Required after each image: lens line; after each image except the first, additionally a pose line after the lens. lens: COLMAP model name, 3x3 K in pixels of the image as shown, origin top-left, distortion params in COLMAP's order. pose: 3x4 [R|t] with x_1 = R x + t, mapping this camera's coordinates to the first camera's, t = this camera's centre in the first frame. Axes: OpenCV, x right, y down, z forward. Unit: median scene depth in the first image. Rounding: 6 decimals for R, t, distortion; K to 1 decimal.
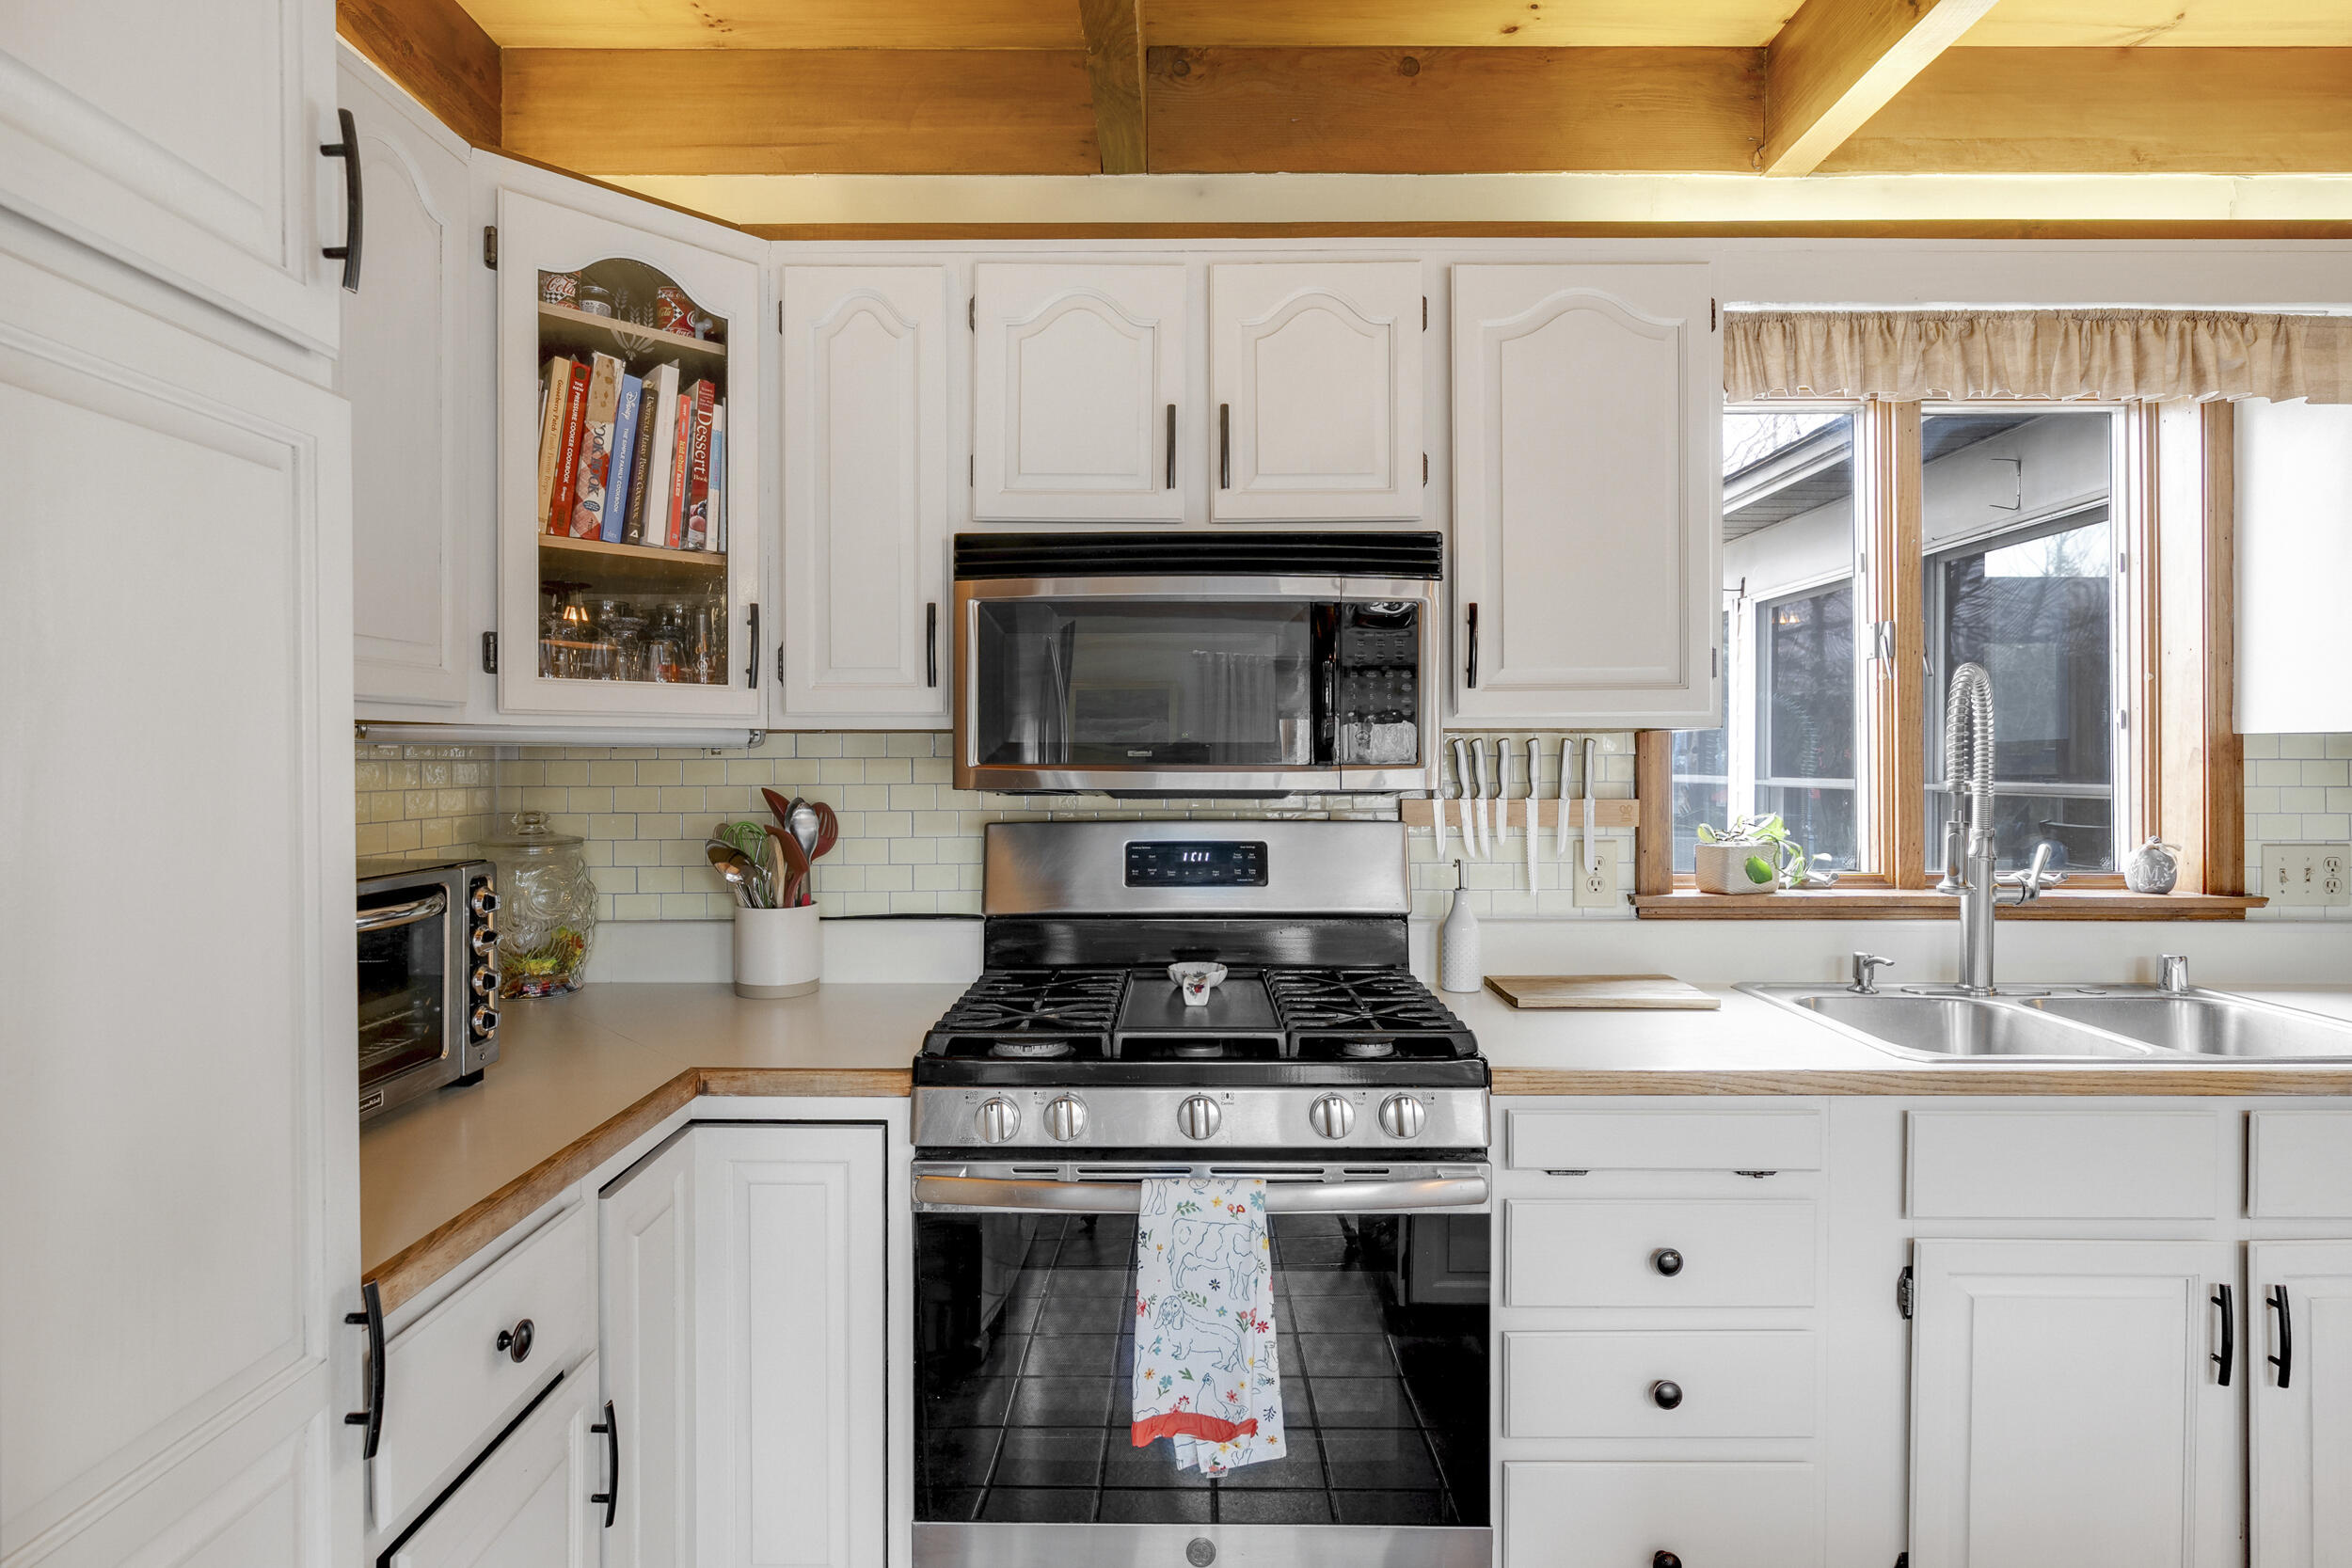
lens RADIAL K [[1072.4, 0, 1177.0], [0, 1072.4, 775.3], [0, 0, 1]] dist [-0.005090, 0.000637]
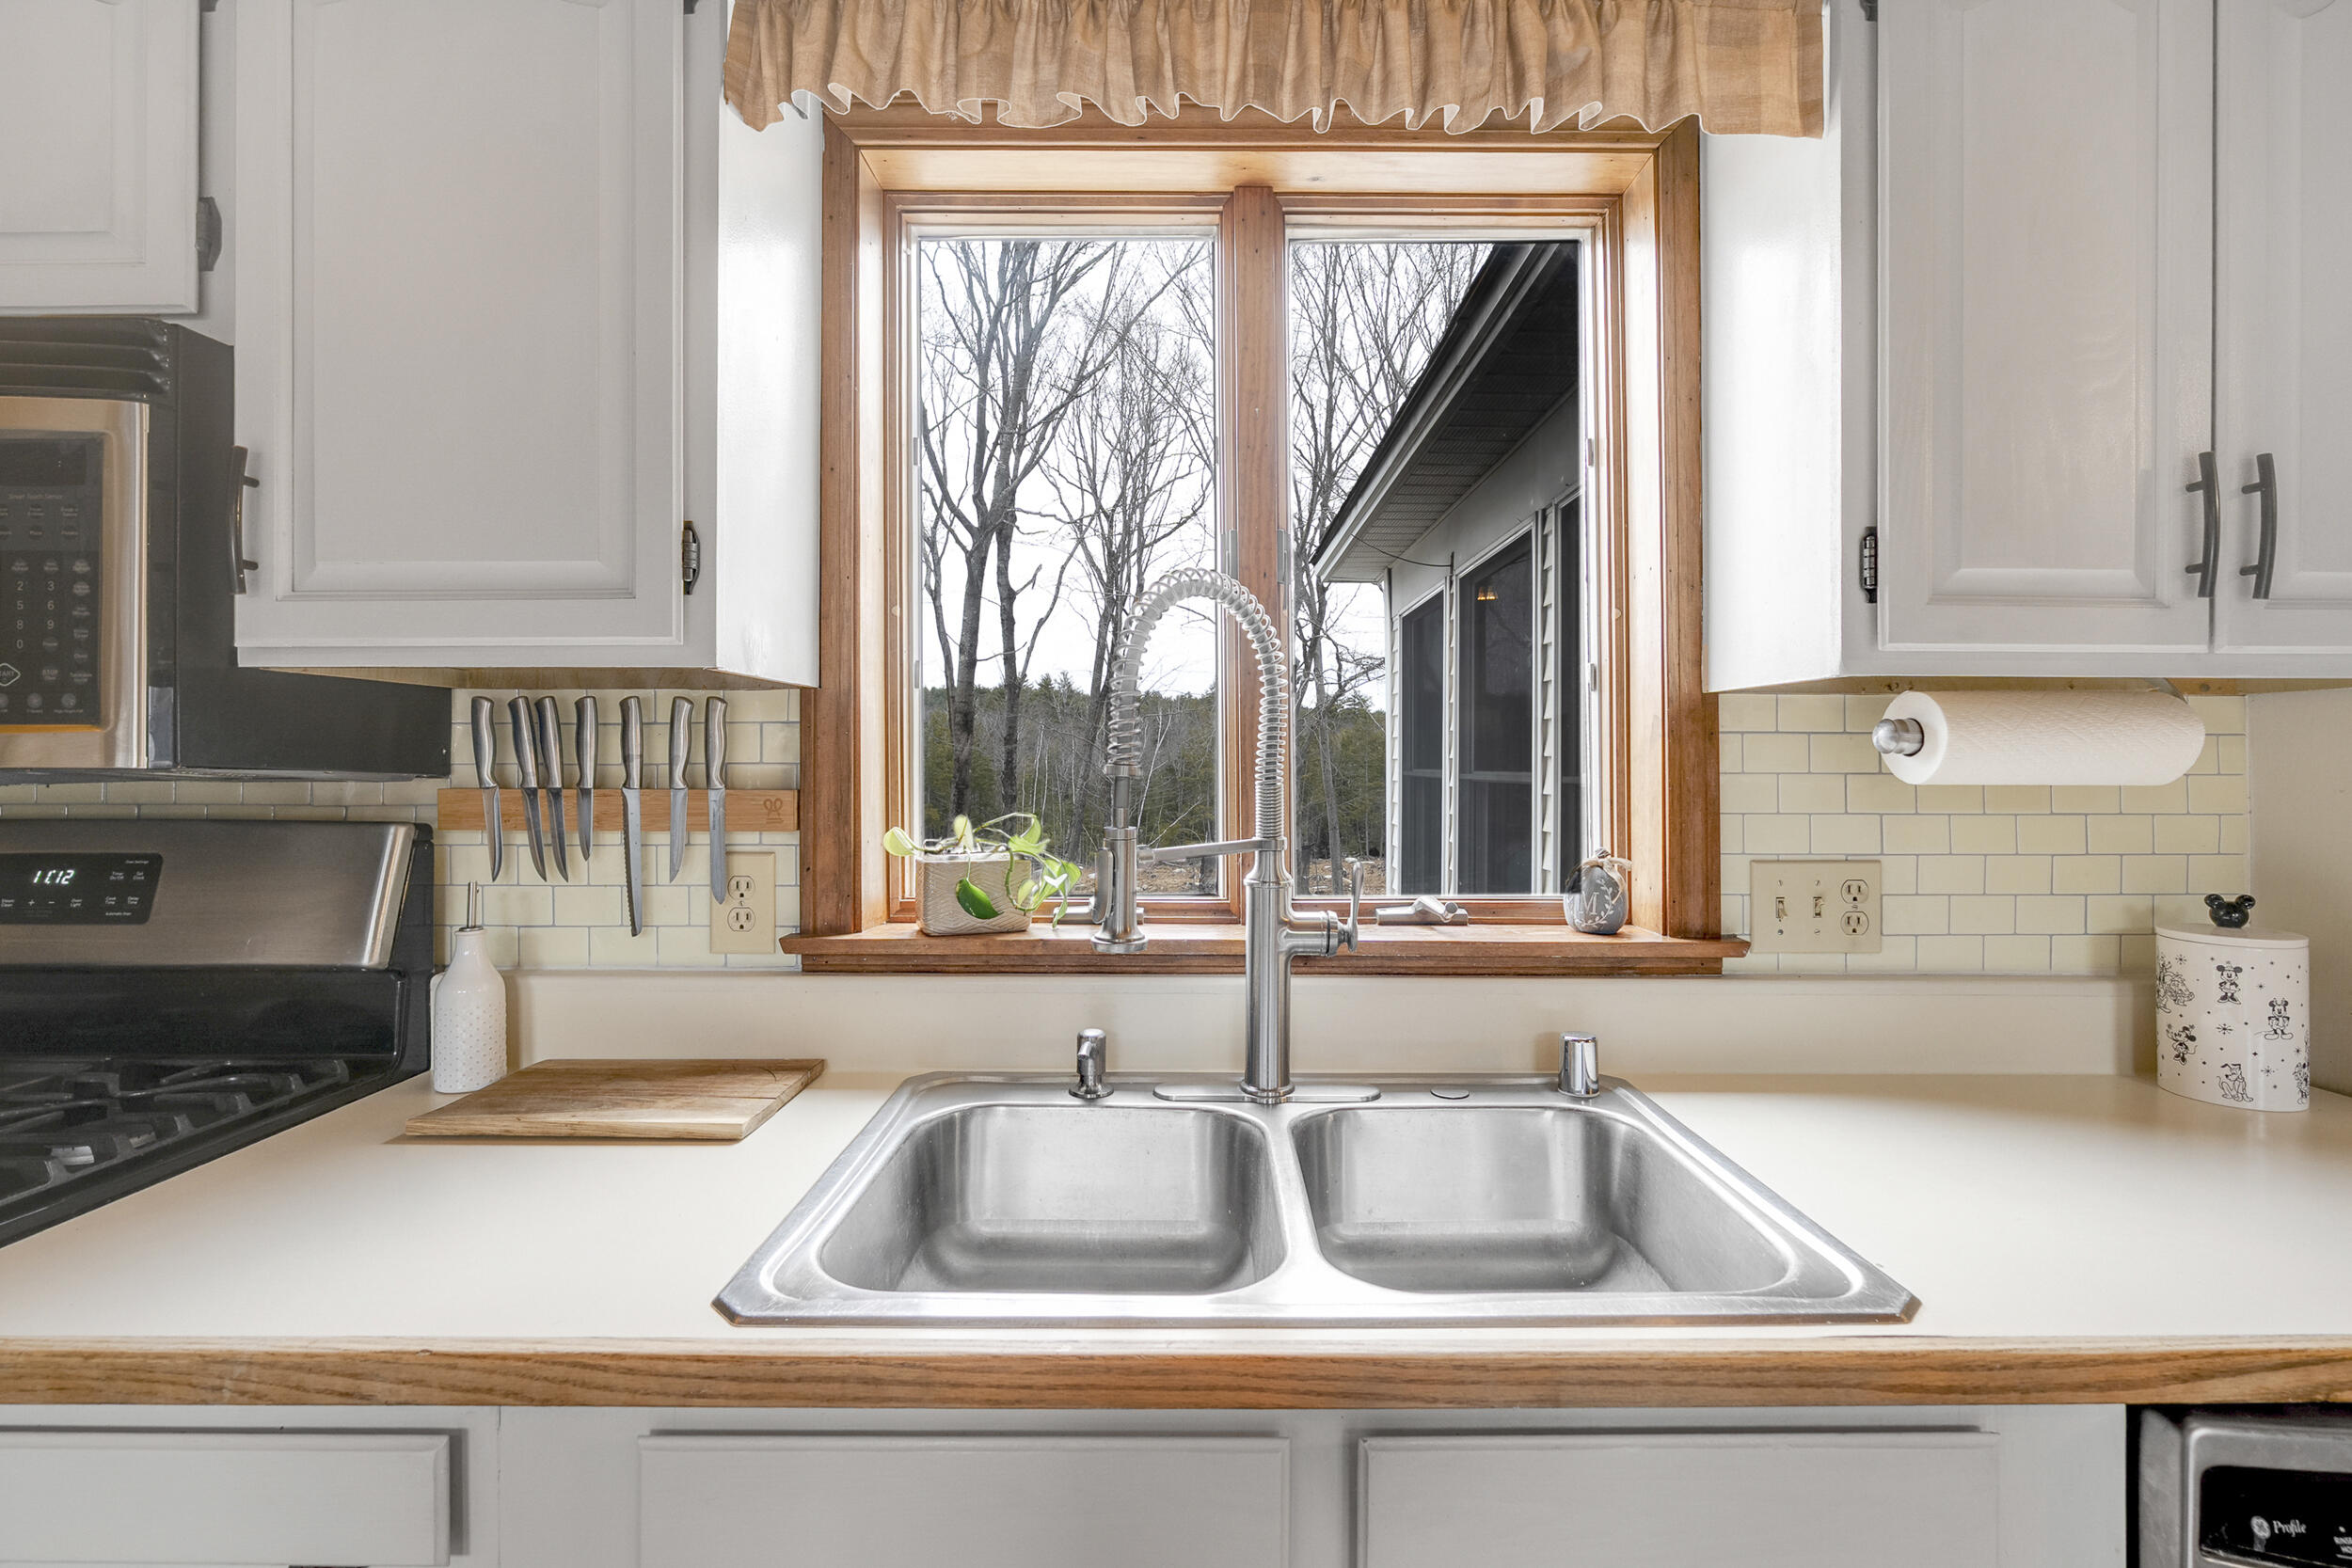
lens RADIAL K [[933.6, 0, 1237.1], [0, 933.6, 765.2], [0, 0, 1]] dist [-0.008024, 0.000028]
pose [[0.999948, 0.002711, 0.009803, 0.732083], [-0.002599, 0.999931, -0.011429, 0.013722], [-0.009833, 0.011403, 0.999887, 0.448420]]
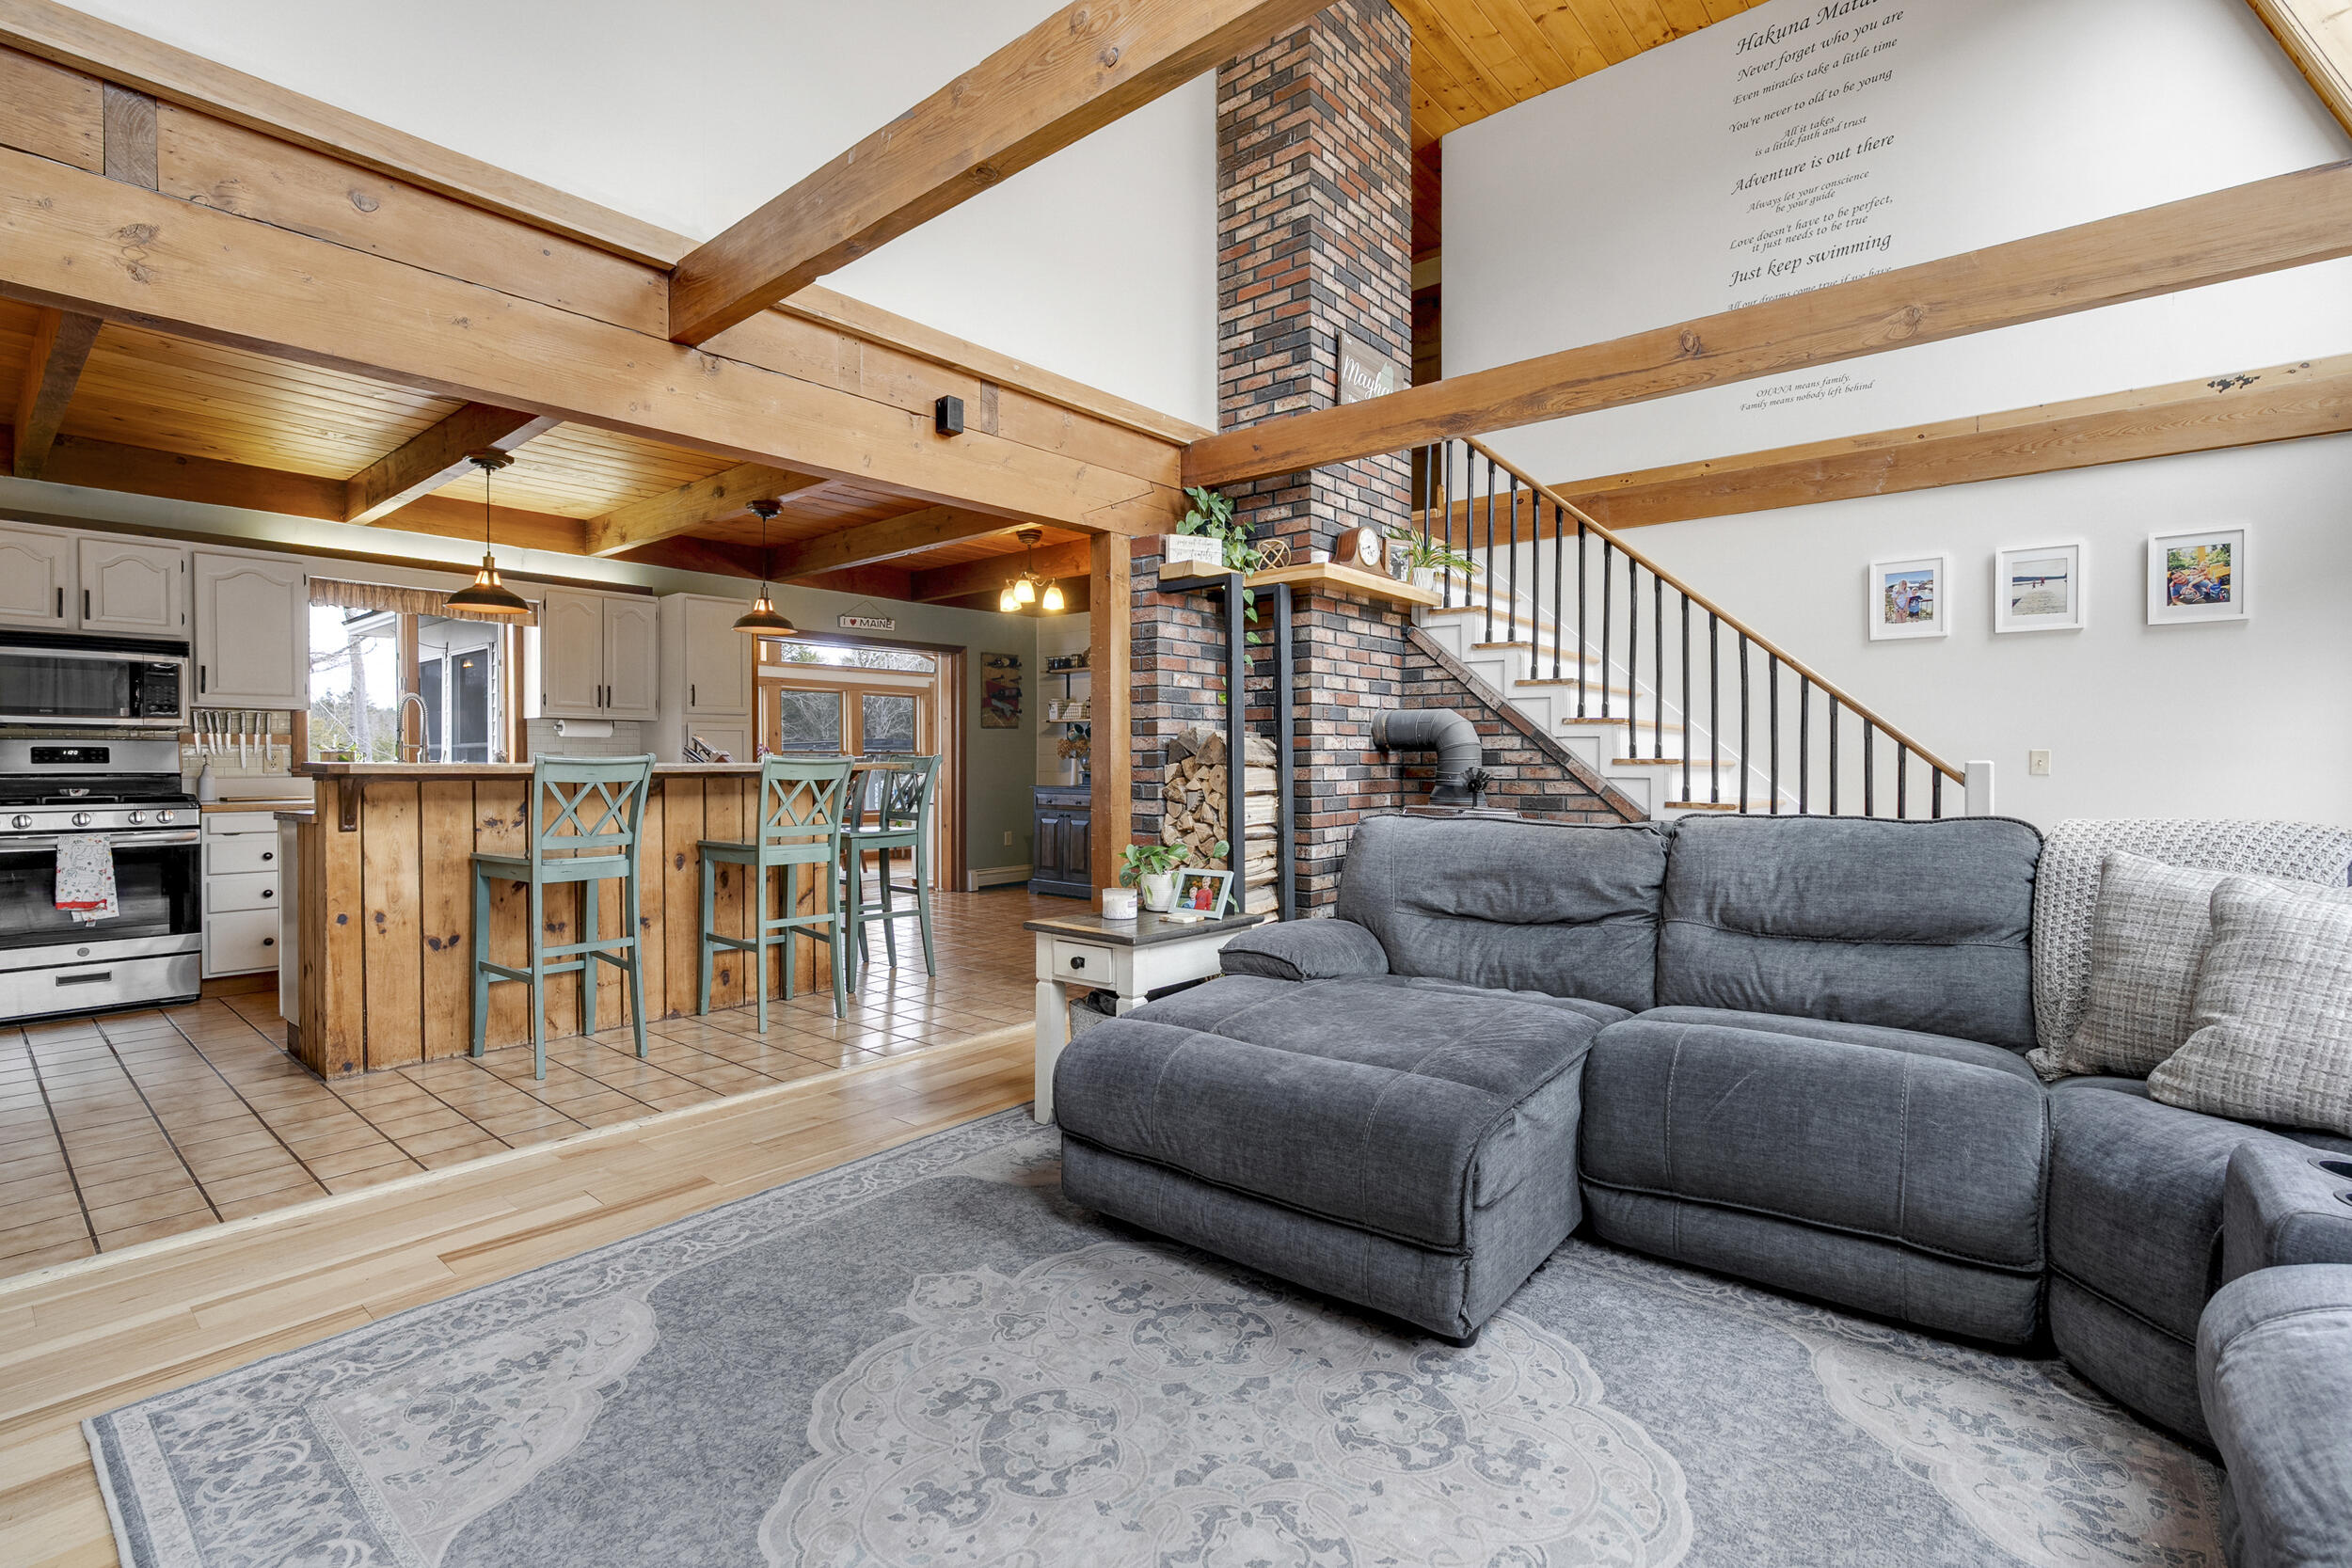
lens RADIAL K [[1061.3, 0, 1173.1], [0, 1061.3, 770.3], [0, 0, 1]] dist [-0.010458, 0.004408]
pose [[0.642705, -0.005112, 0.766097, -0.230254], [0.013779, 0.999893, -0.004888, 0.173198], [-0.765990, 0.013697, 0.642706, -2.759586]]
